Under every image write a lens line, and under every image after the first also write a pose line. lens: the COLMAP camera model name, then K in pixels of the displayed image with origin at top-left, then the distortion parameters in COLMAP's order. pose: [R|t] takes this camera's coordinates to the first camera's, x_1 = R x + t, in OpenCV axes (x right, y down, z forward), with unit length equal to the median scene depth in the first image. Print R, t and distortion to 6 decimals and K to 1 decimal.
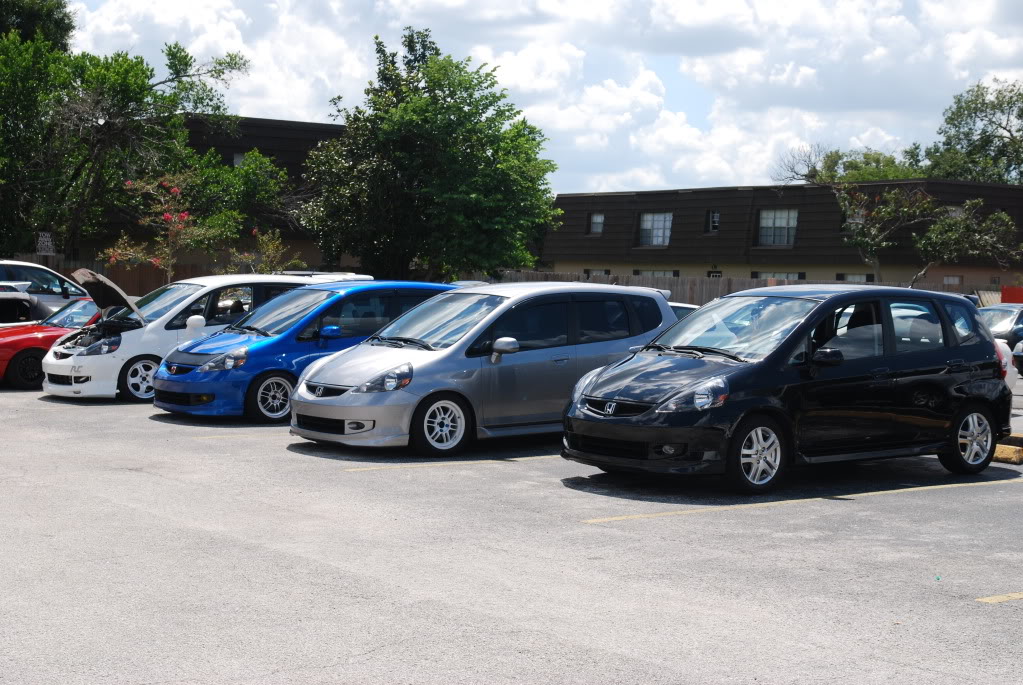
lens RADIAL K [[1747.7, 0, 513.9], [0, 1747.7, 344.3], [0, 0, 1]] dist [0.078749, 0.000000]
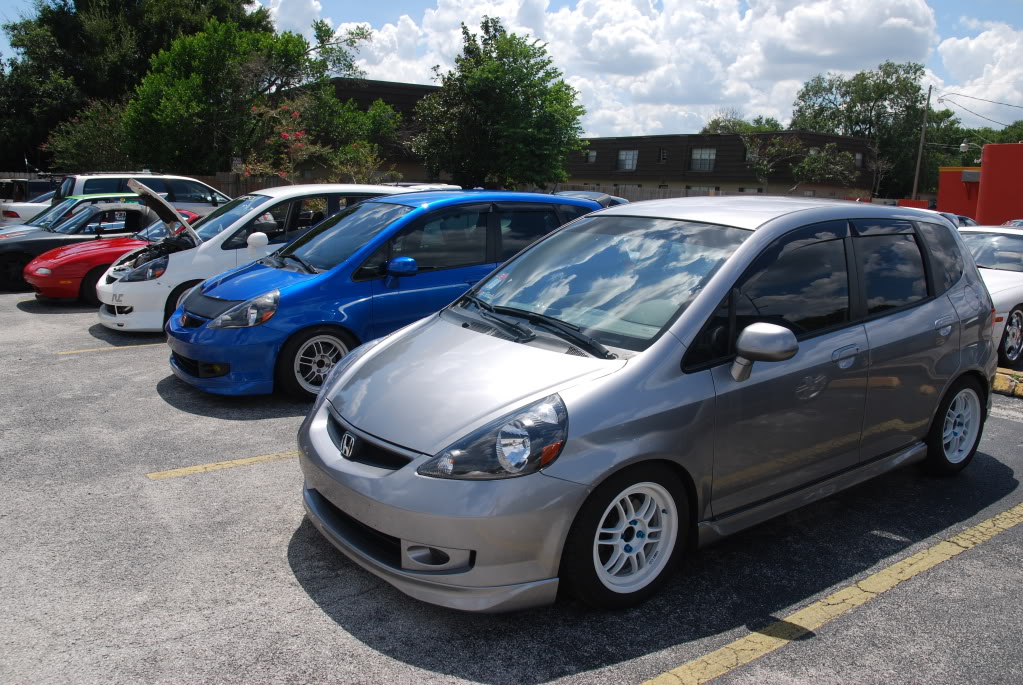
lens RADIAL K [[835.7, 0, 504.3], [0, 835.7, 348.0], [0, 0, 1]] dist [-0.099918, 0.013670]
pose [[0.999612, 0.008890, -0.026395, -0.025892], [-0.004803, 0.988518, 0.151028, -0.011585], [0.027435, -0.150843, 0.988177, 0.311449]]
